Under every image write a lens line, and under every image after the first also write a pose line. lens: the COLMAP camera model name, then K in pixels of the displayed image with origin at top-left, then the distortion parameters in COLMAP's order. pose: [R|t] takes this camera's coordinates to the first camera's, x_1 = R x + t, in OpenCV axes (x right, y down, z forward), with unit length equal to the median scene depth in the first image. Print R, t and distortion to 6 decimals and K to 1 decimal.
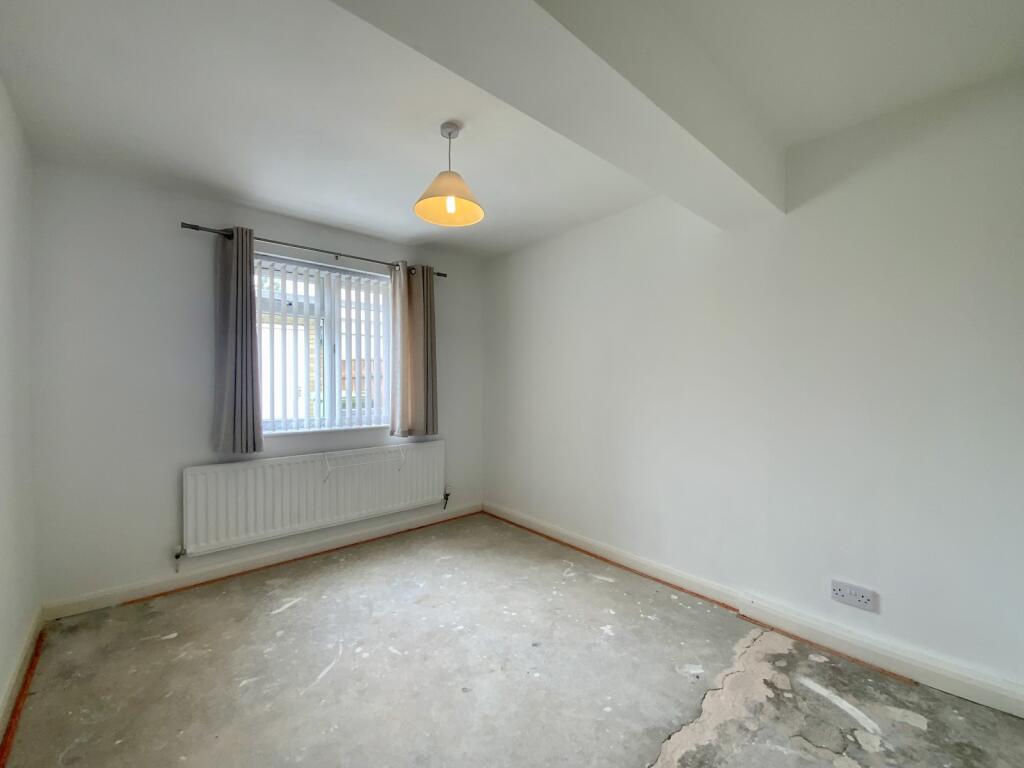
lens RADIAL K [[414.1, 0, 512.0], [0, 414.1, 384.0], [0, 0, 1]] dist [0.000827, -0.000317]
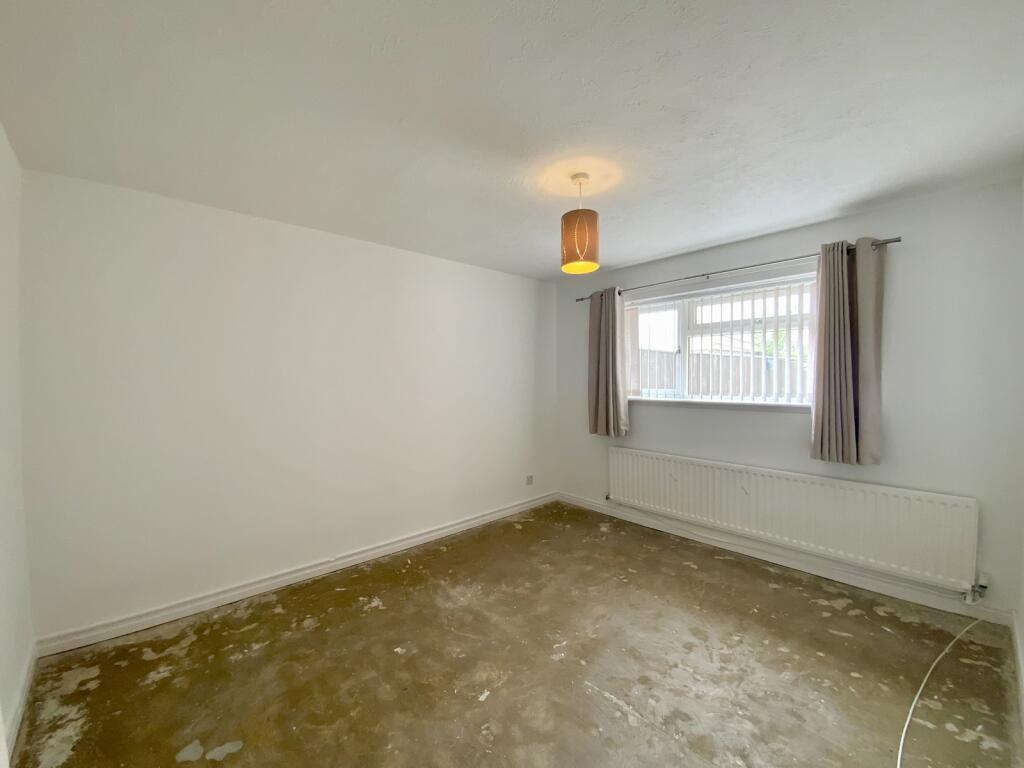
lens RADIAL K [[414.1, 0, 512.0], [0, 414.1, 384.0], [0, 0, 1]] dist [0.000827, -0.000317]
pose [[0.028744, 0.004219, -0.999578, 0.787783], [-0.017238, 0.999844, 0.003725, -0.027281], [0.999438, 0.017123, 0.028812, 0.569140]]
